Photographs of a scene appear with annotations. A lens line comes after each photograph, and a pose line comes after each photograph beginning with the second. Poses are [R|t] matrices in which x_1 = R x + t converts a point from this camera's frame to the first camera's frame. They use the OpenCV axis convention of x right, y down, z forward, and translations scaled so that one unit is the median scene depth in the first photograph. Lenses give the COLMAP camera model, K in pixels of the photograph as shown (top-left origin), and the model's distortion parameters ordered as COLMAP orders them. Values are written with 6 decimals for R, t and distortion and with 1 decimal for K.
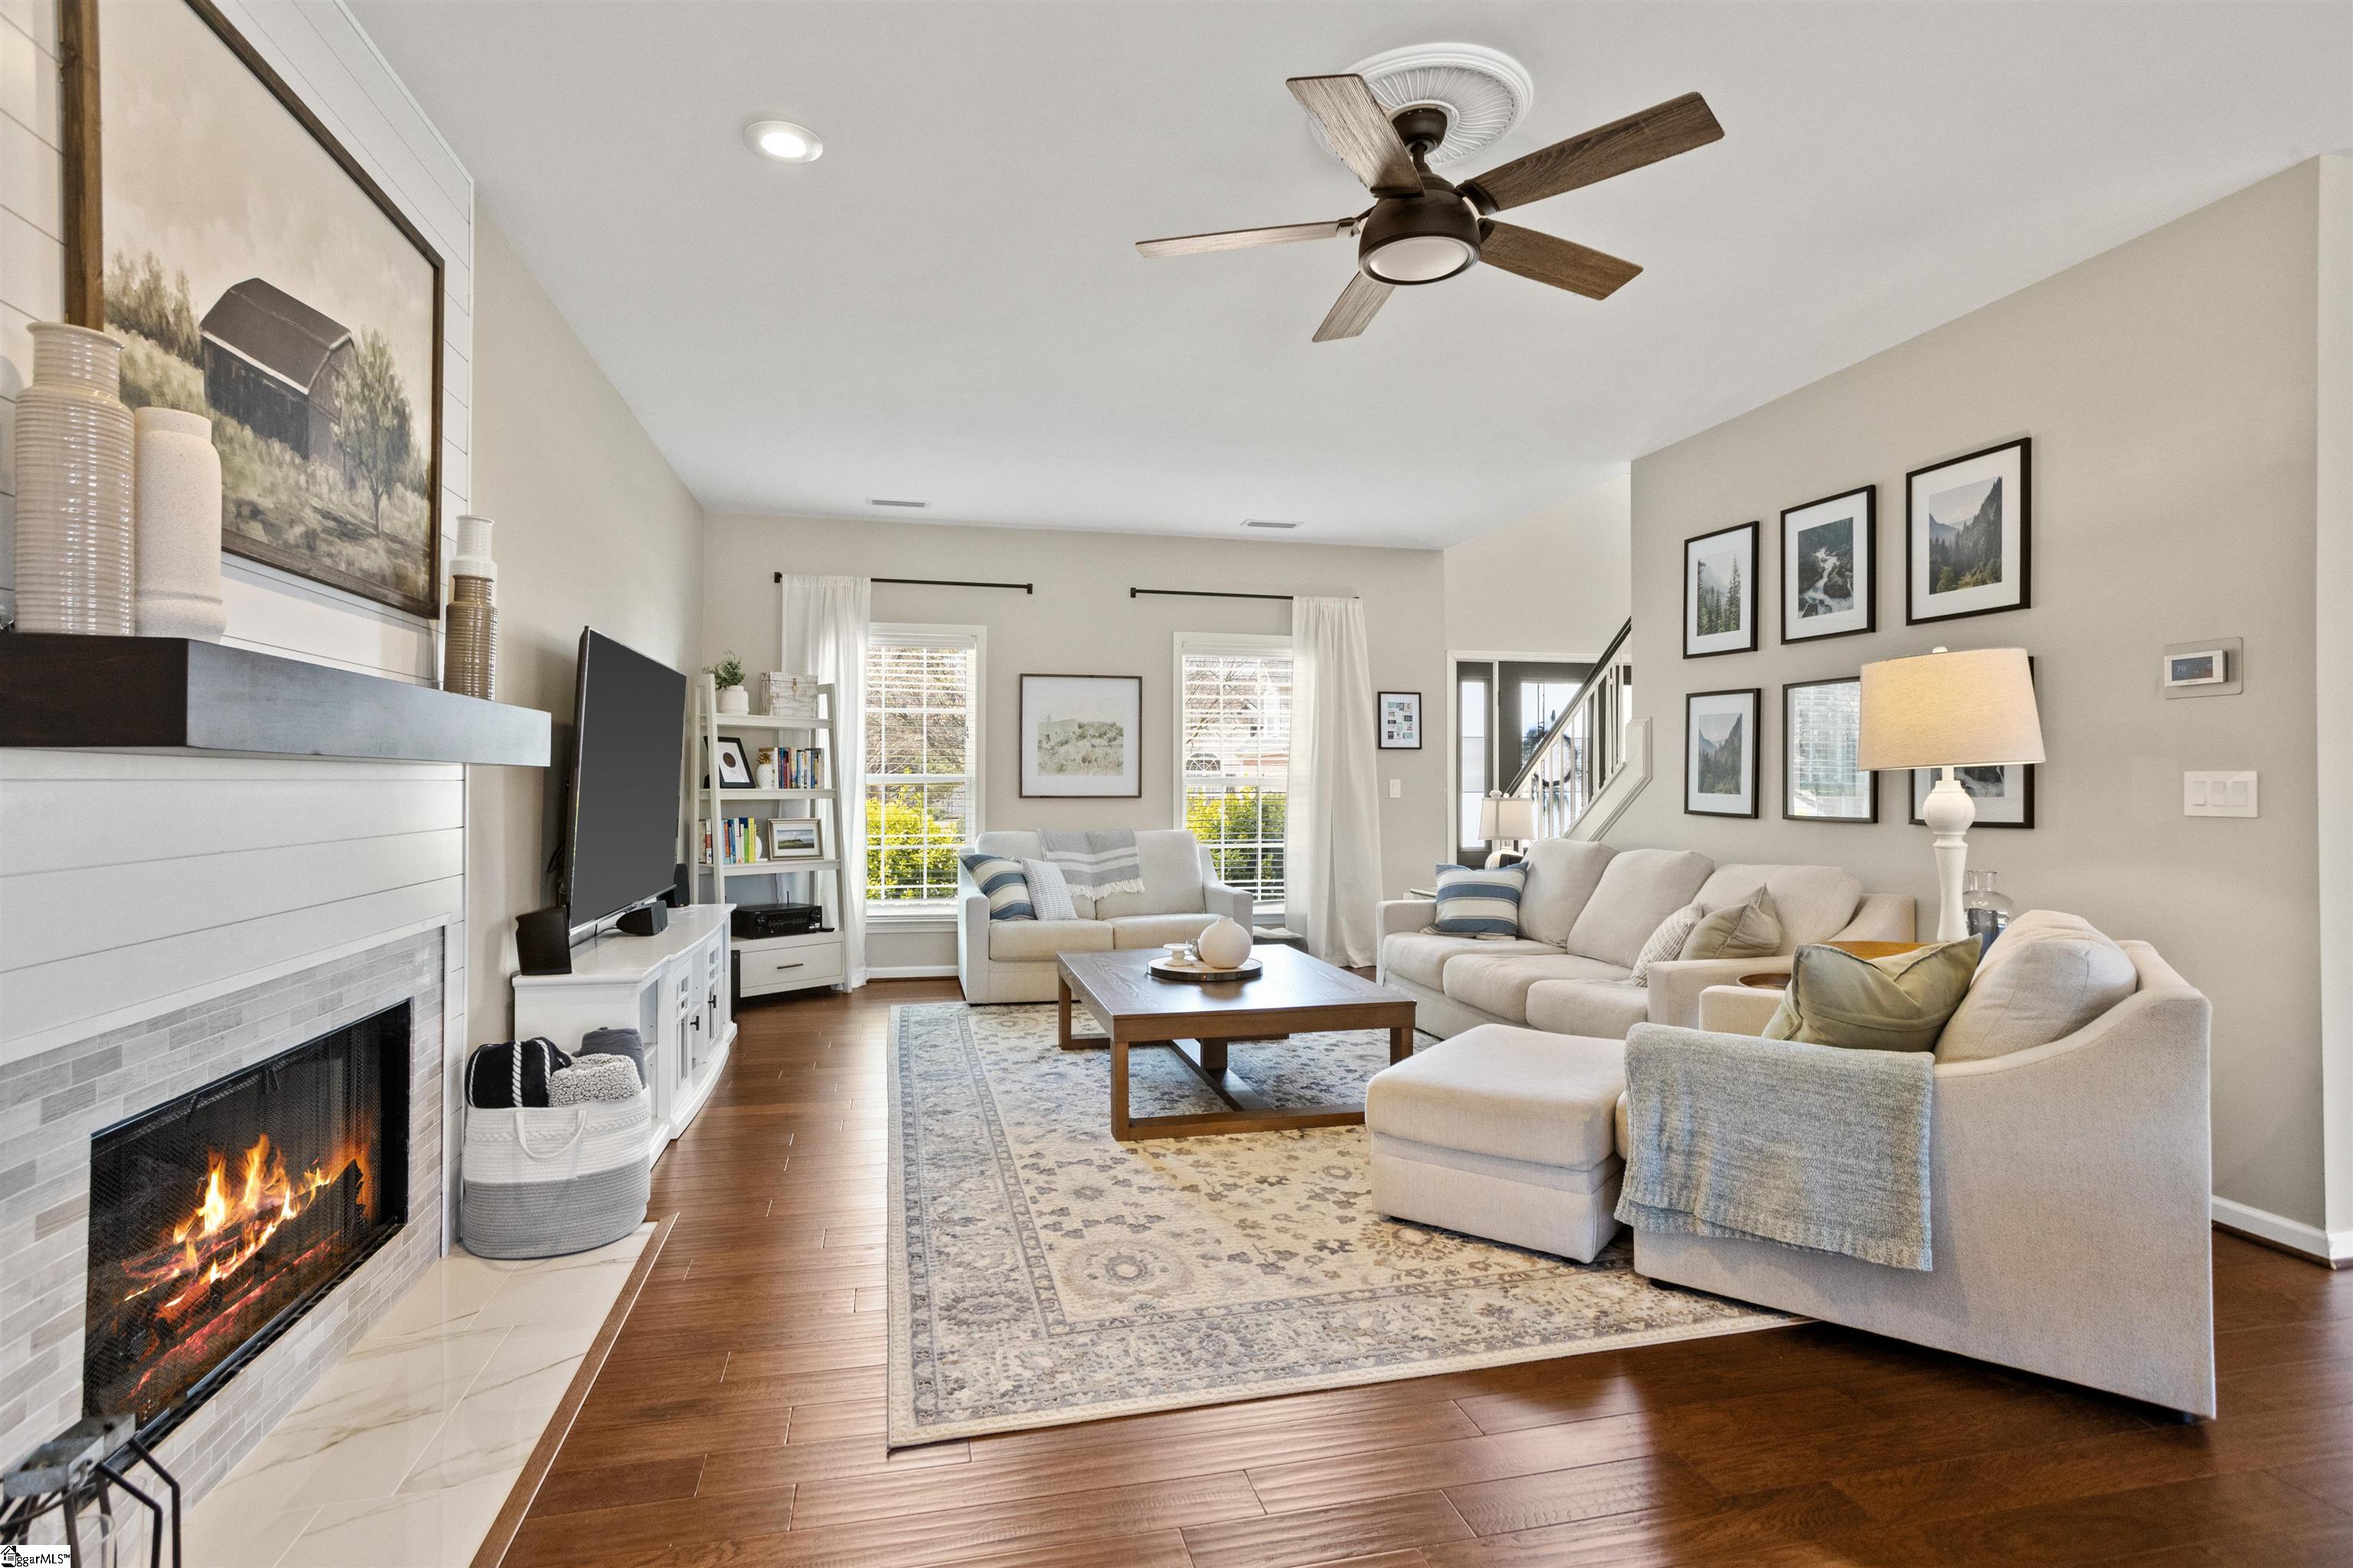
lens RADIAL K [[1150.7, 0, 1170.9], [0, 1150.7, 777.5], [0, 0, 1]] dist [-0.004913, -0.000206]
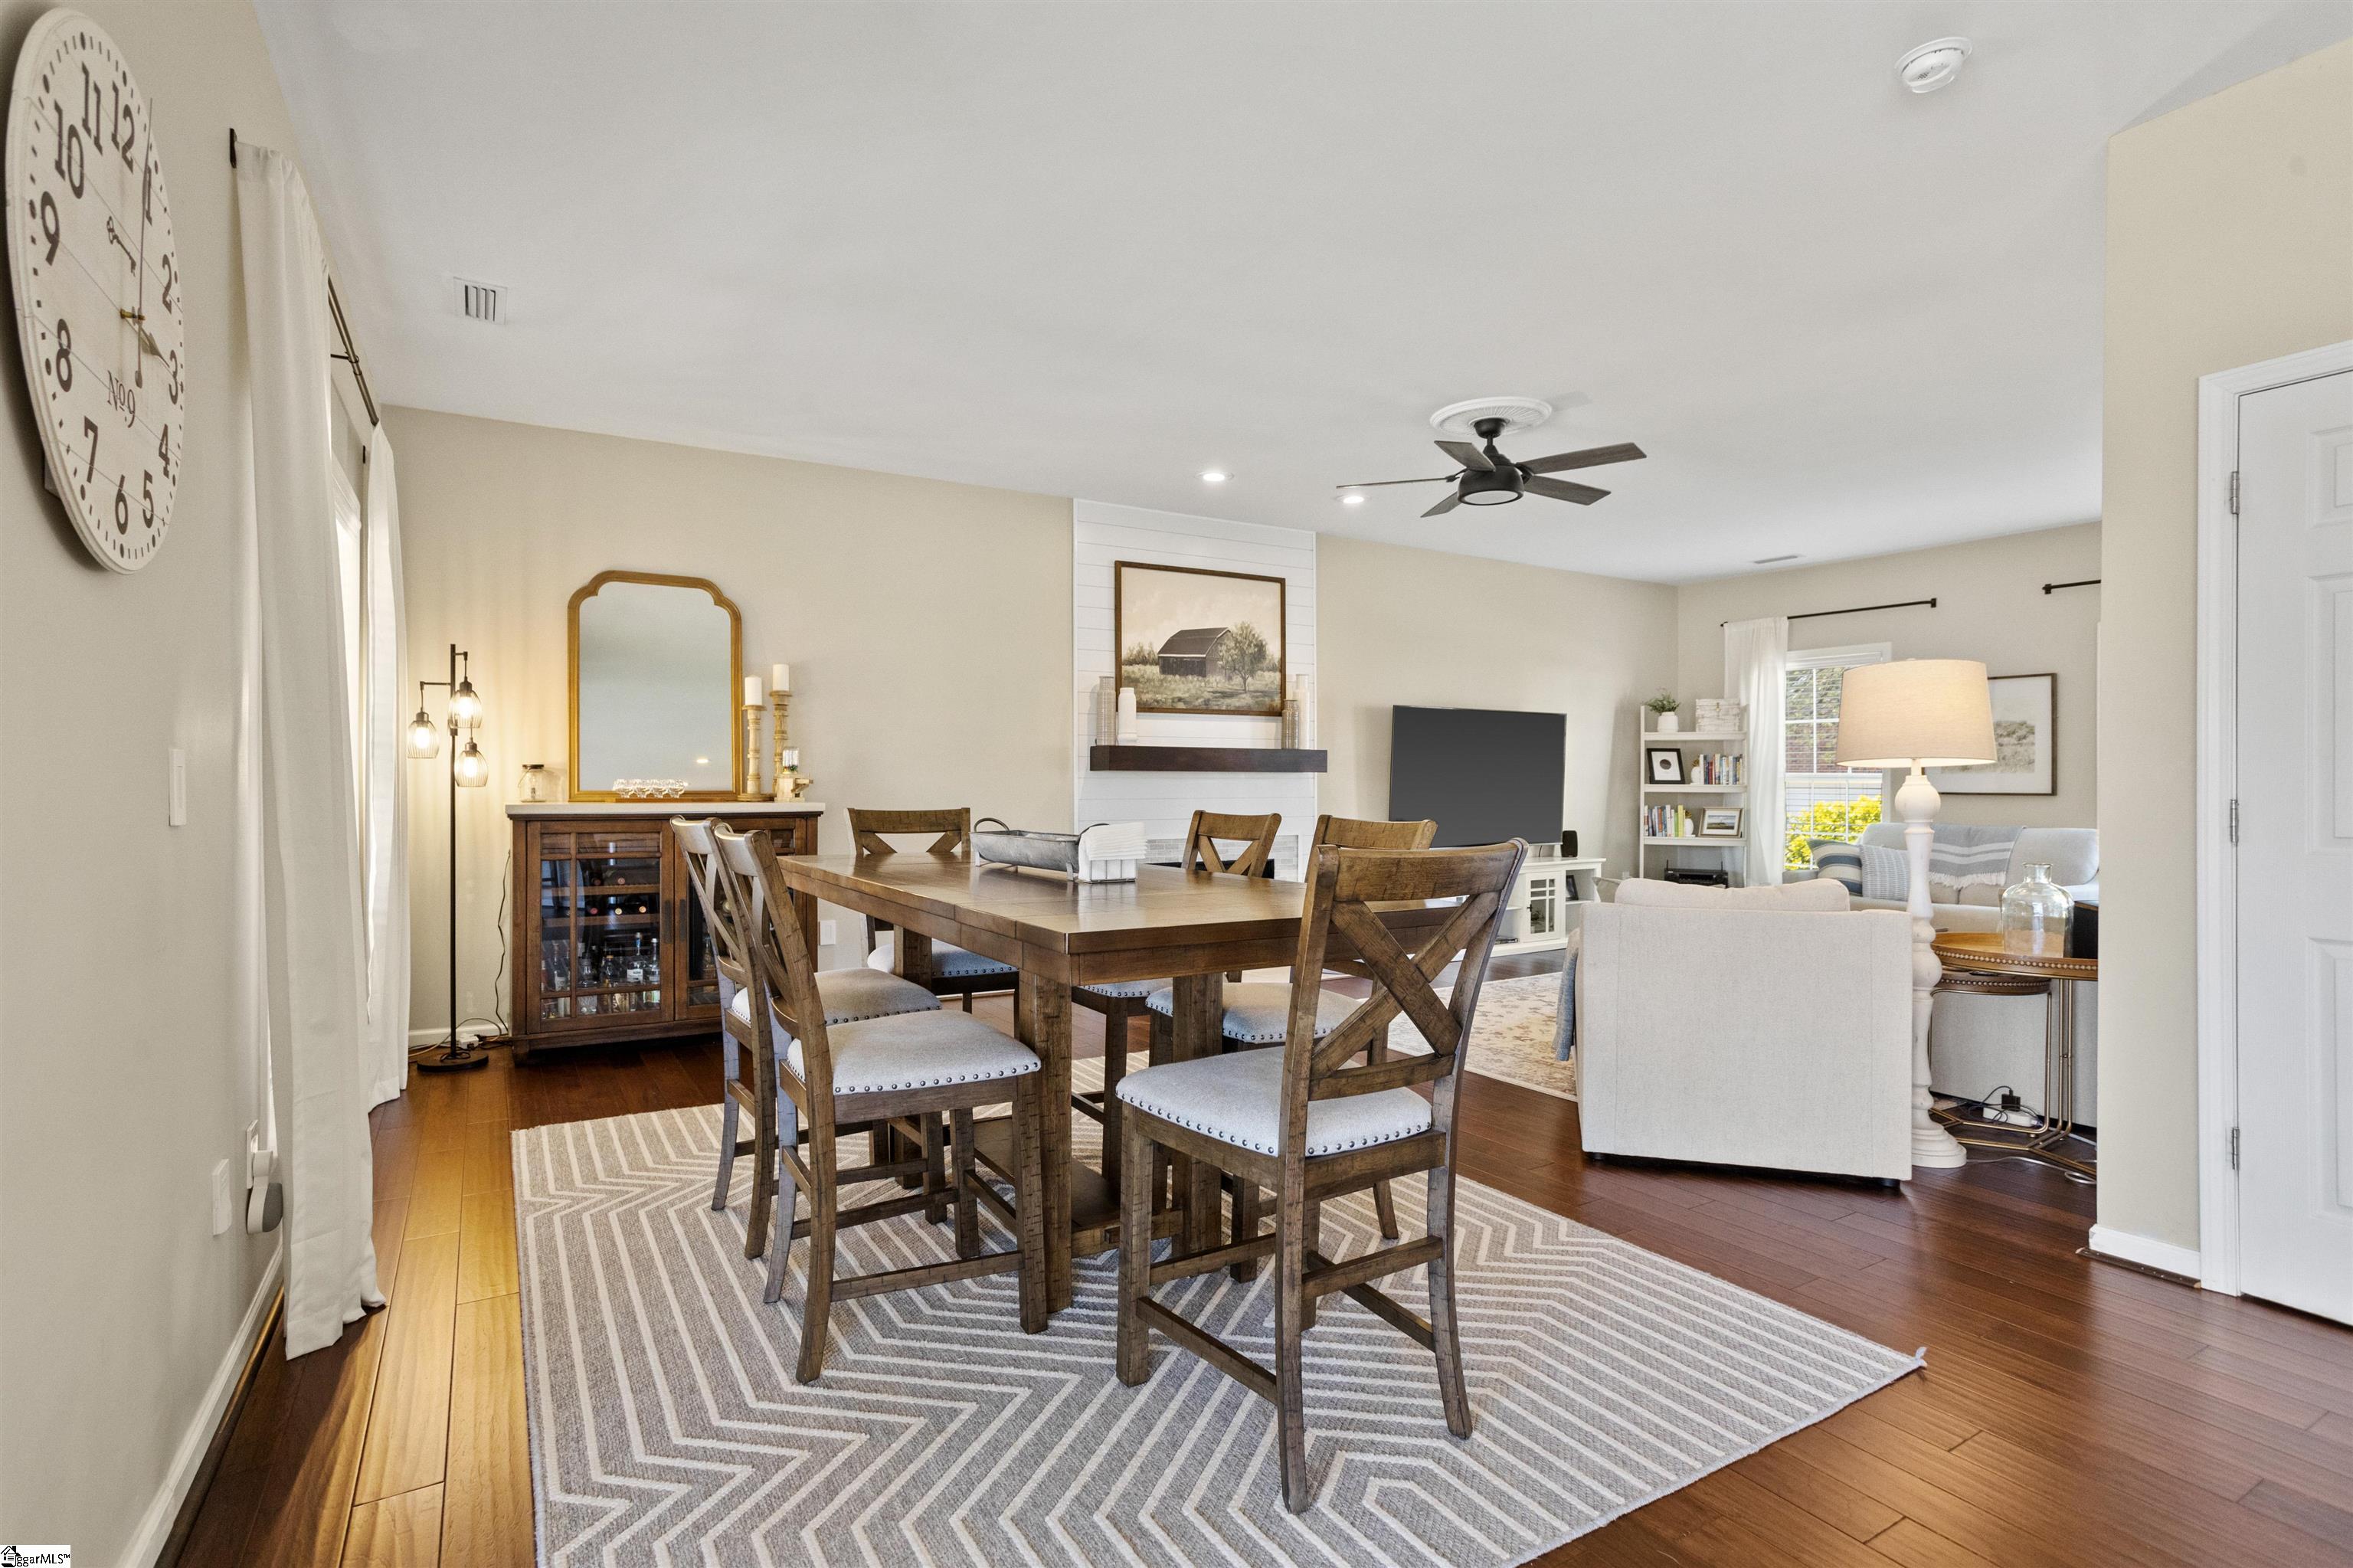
lens RADIAL K [[1150.7, 0, 1173.2], [0, 1150.7, 785.1], [0, 0, 1]] dist [-0.004913, -0.000206]
pose [[0.318375, 0.003818, -0.947957, 0.742979], [0.002128, 0.999986, 0.004742, 0.002585], [0.947963, -0.003527, 0.318362, -0.034115]]
